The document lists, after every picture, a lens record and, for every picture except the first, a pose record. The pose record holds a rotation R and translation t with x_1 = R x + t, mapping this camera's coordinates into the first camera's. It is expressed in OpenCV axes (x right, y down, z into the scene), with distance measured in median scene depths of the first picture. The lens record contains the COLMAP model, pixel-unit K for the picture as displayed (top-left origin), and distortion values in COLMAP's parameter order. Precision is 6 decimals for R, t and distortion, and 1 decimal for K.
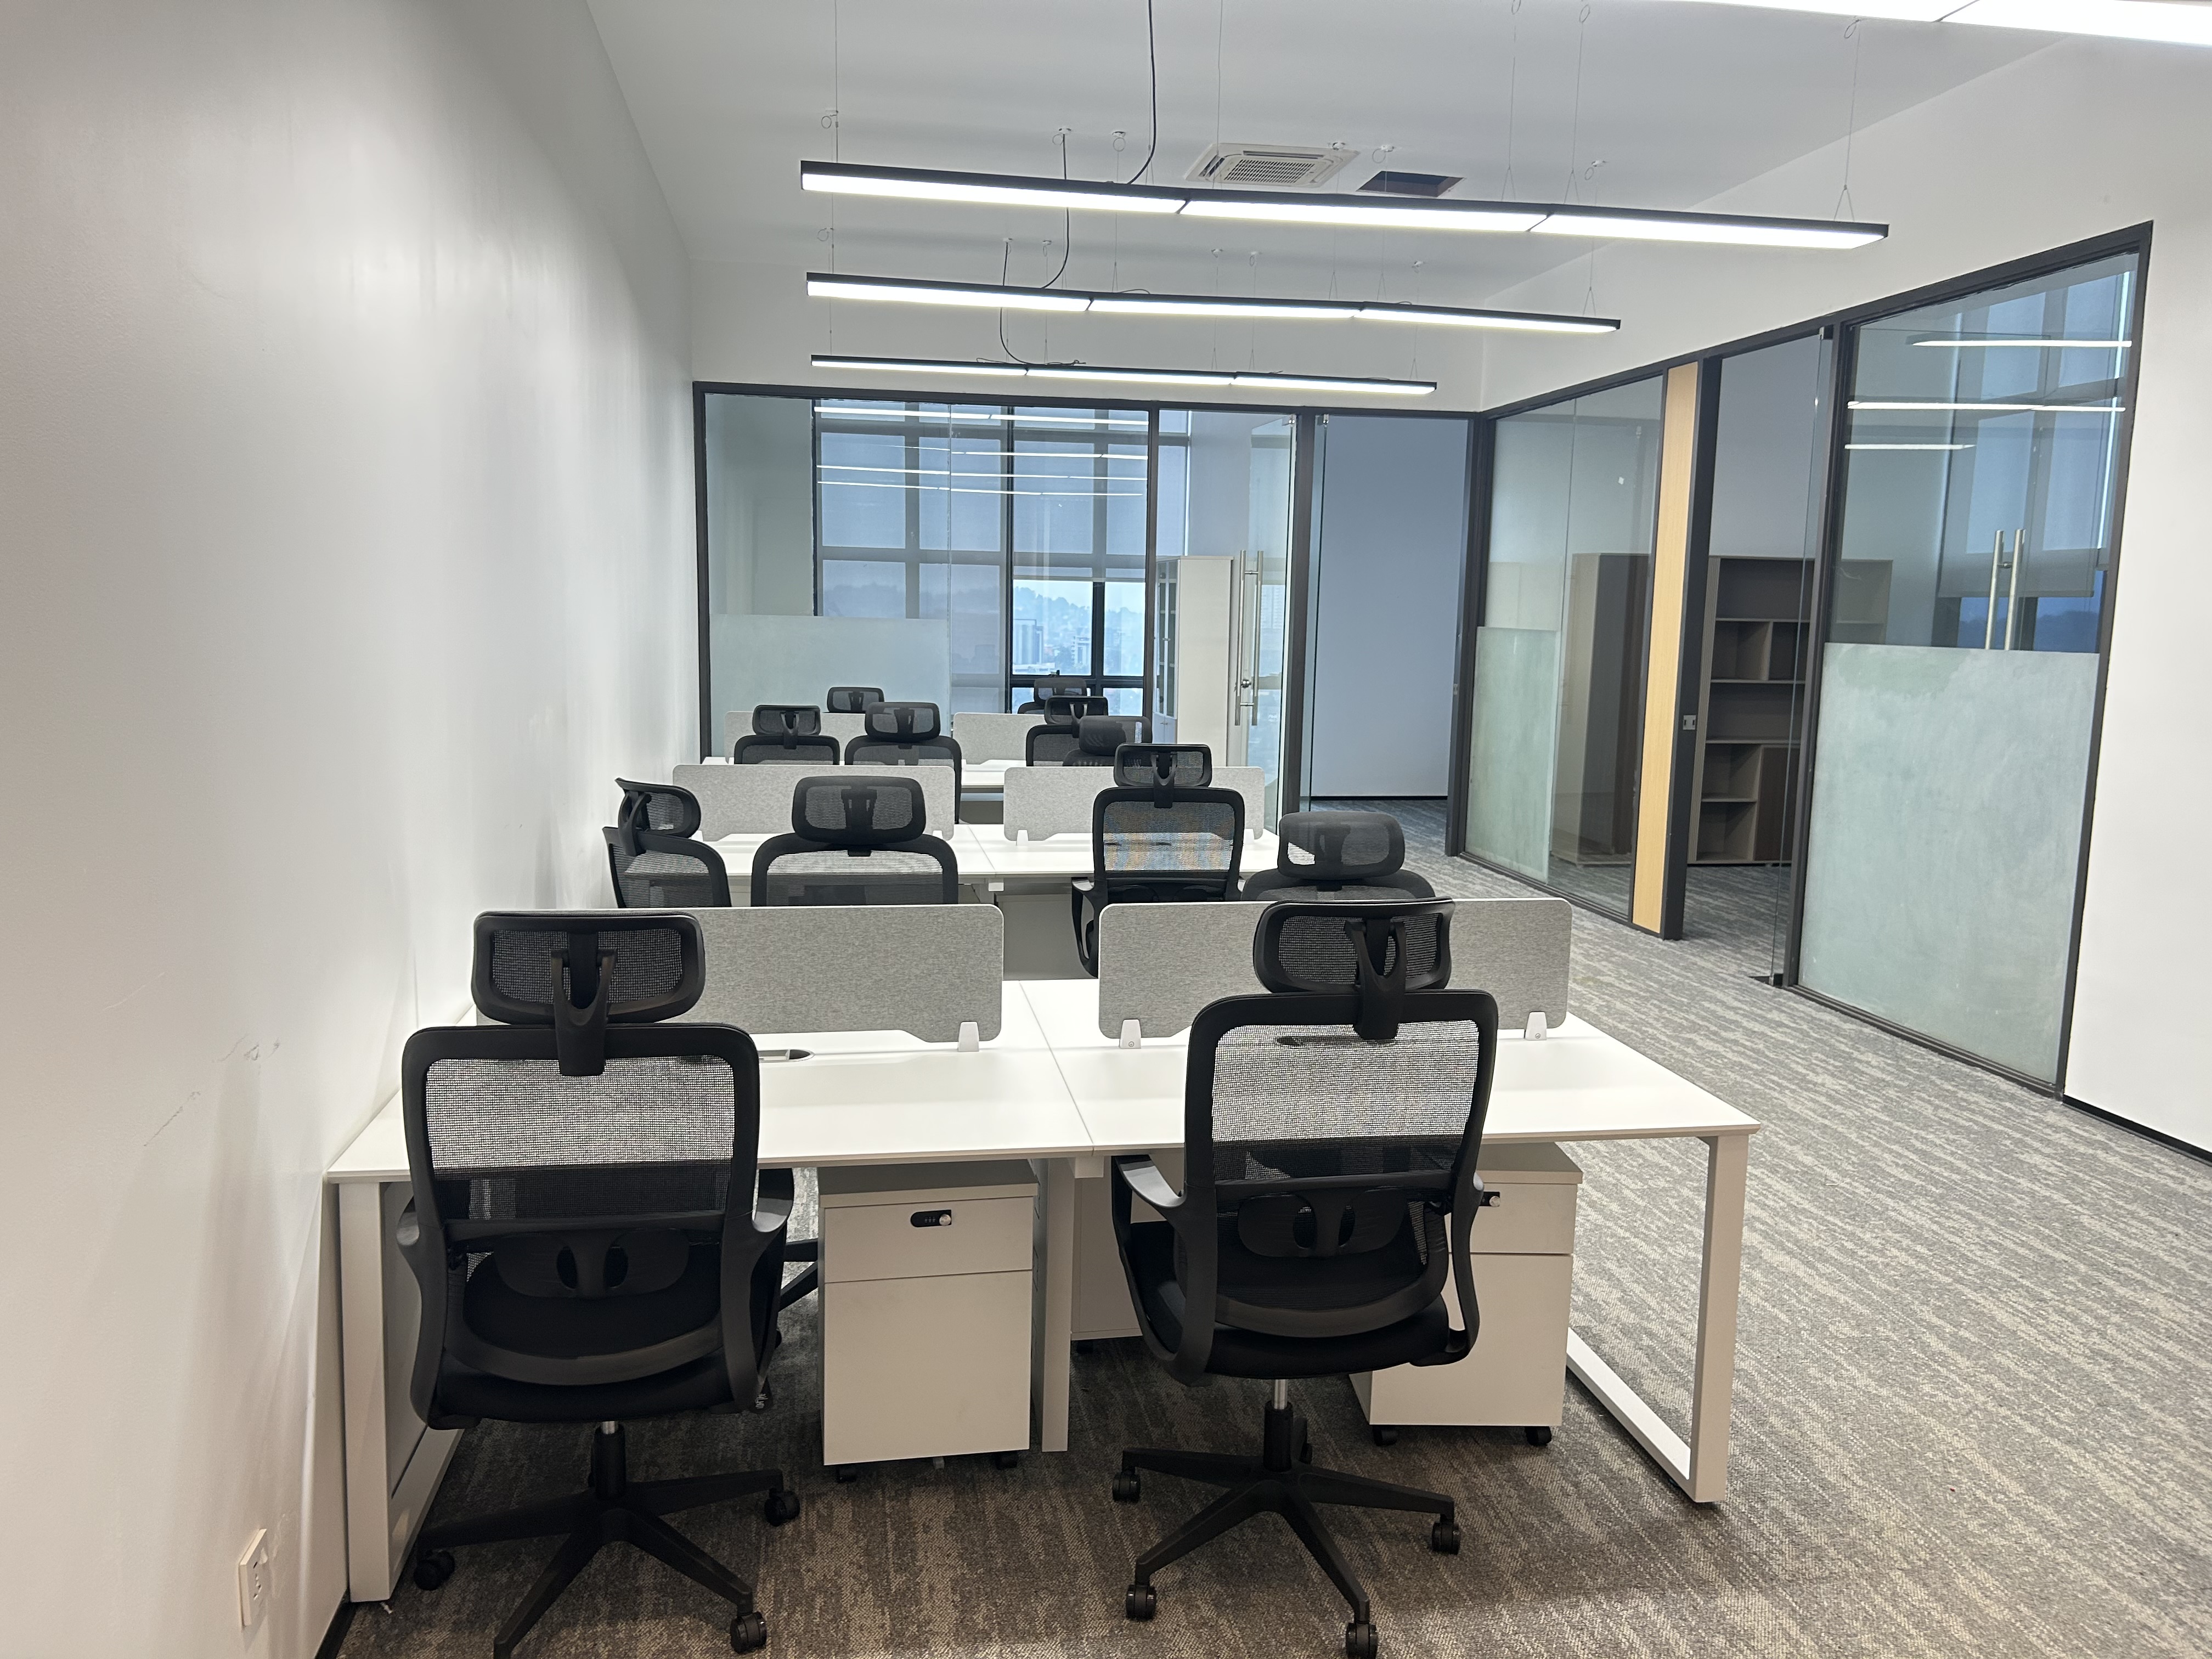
lens RADIAL K [[1657.9, 0, 1104.4], [0, 1657.9, 852.9], [0, 0, 1]] dist [0.051117, -0.063963]
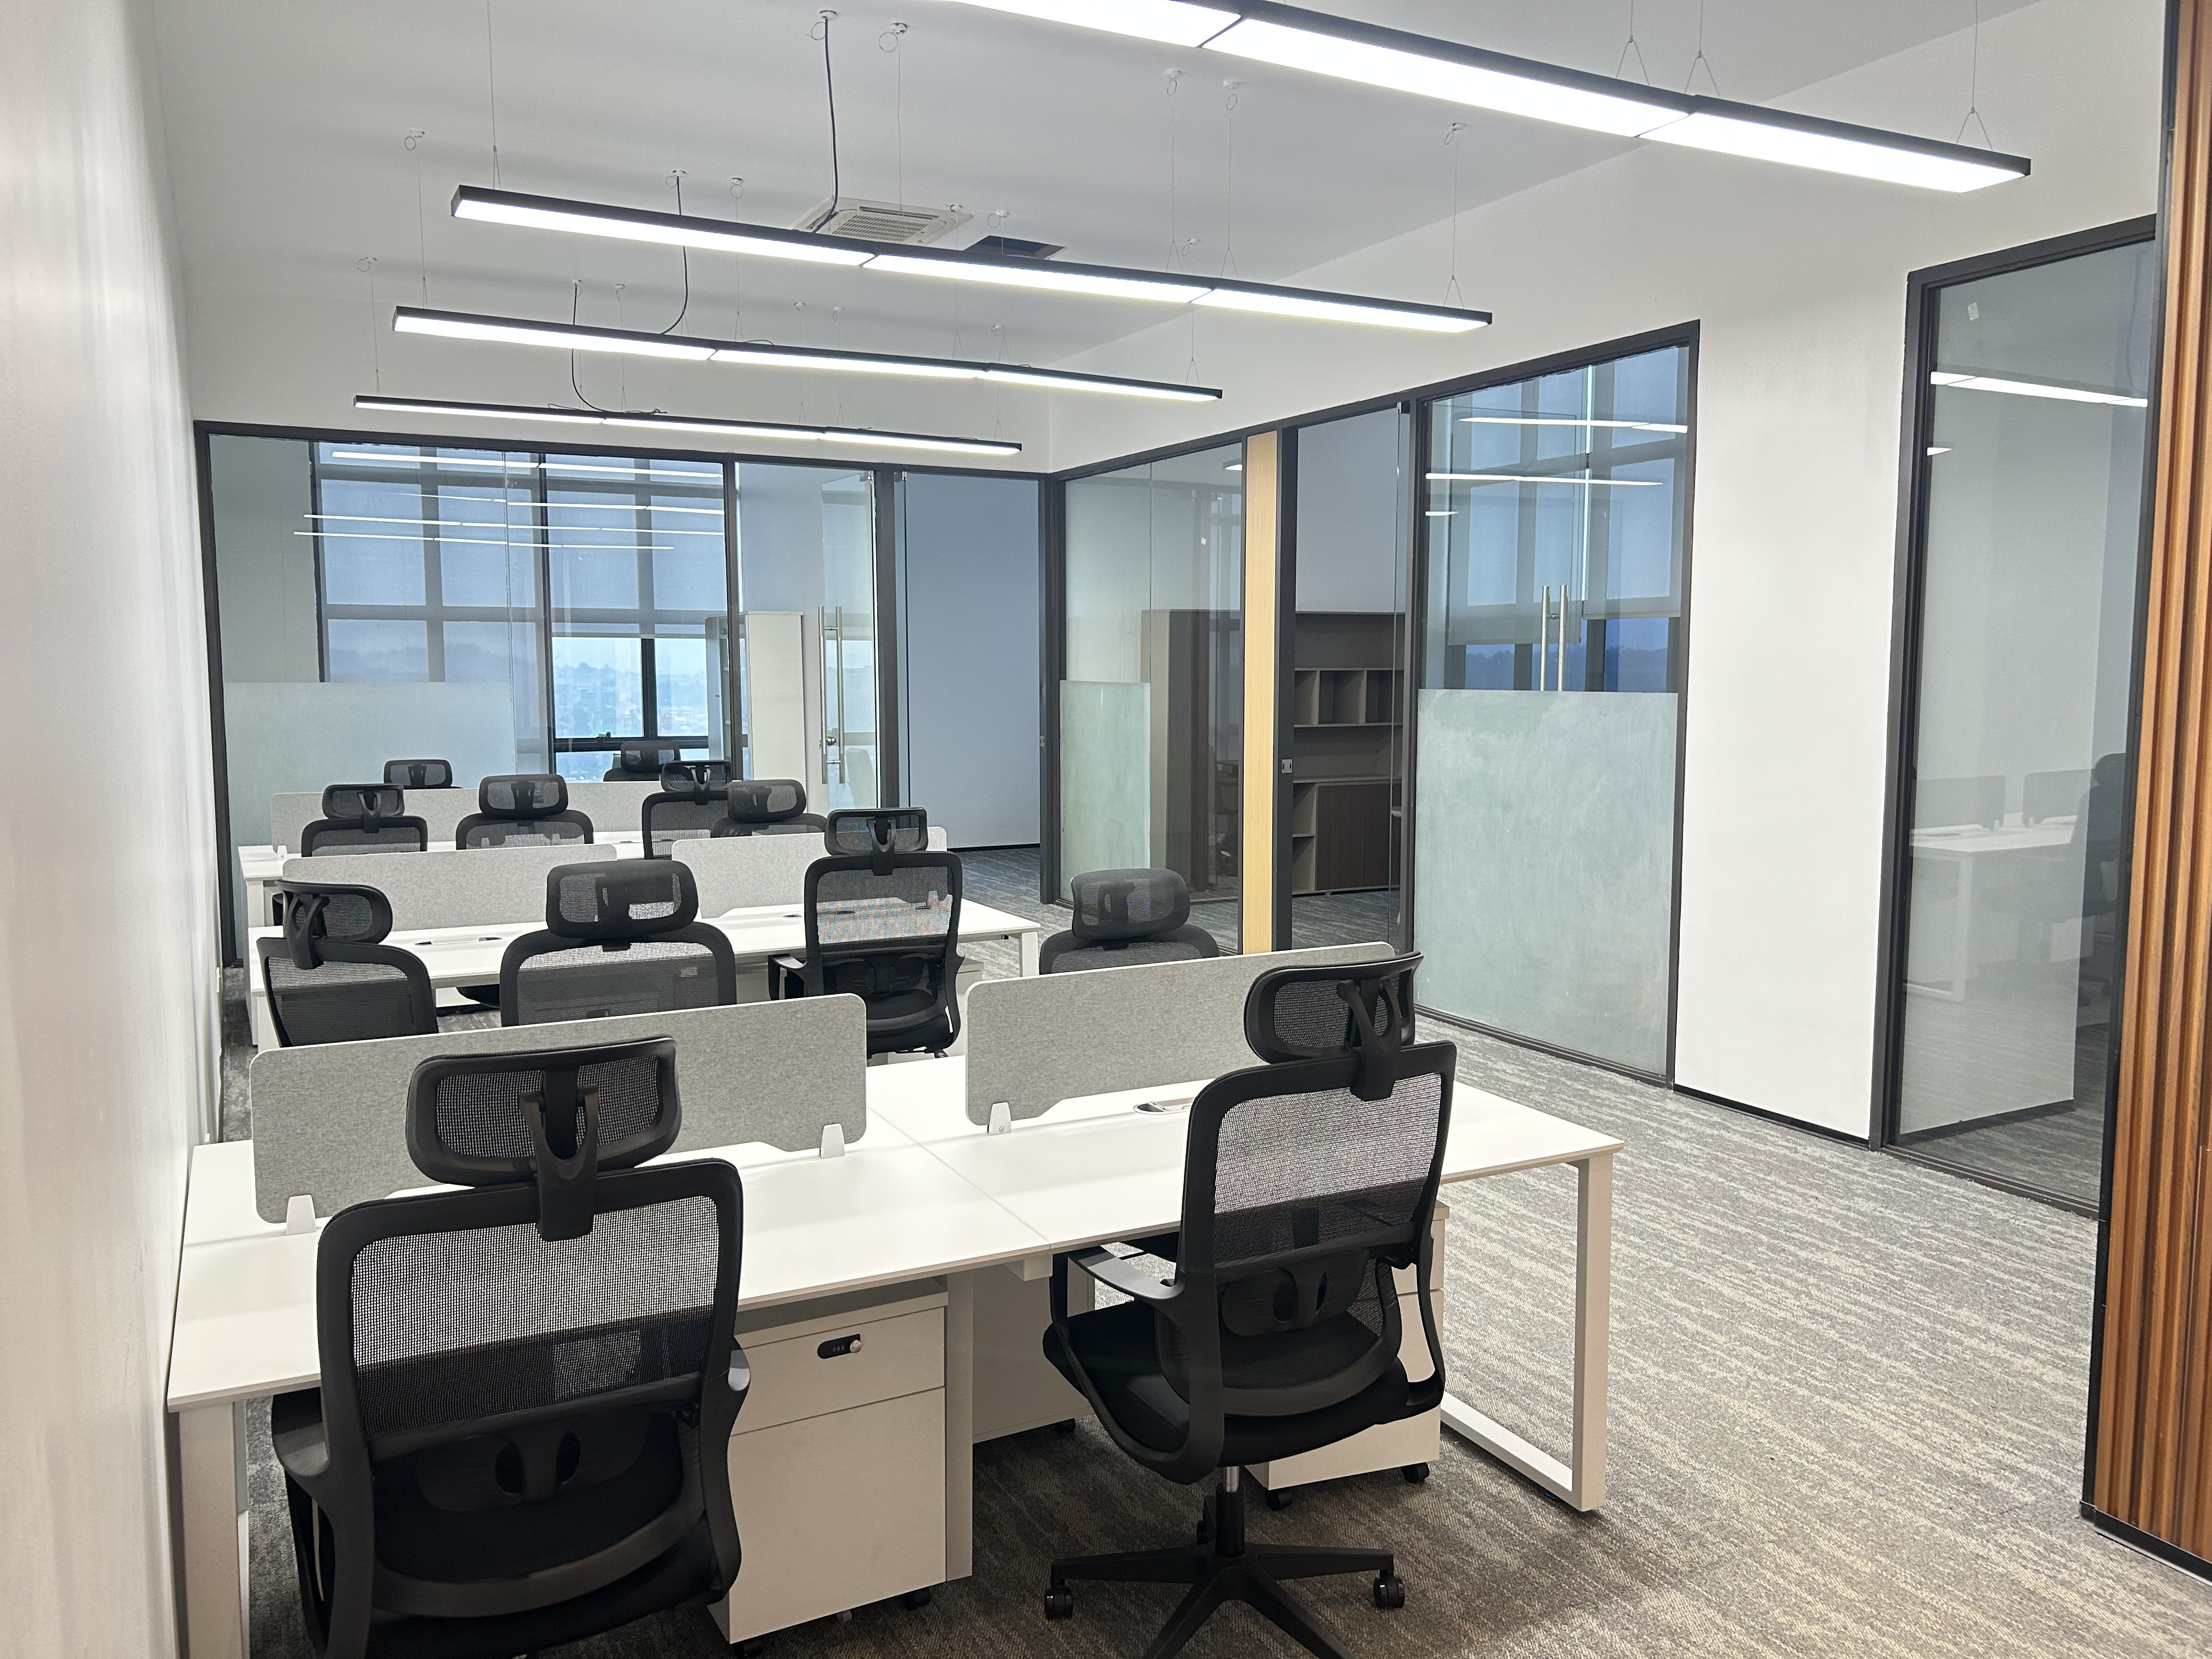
lens RADIAL K [[1657.9, 0, 1094.6], [0, 1657.9, 838.2], [0, 0, 1]] dist [0.051117, -0.063963]
pose [[0.949545, -0.051172, 0.309427, -0.141501], [0.063339, 0.997559, -0.029397, -0.012457], [-0.307168, 0.047512, 0.950469, 0.046708]]
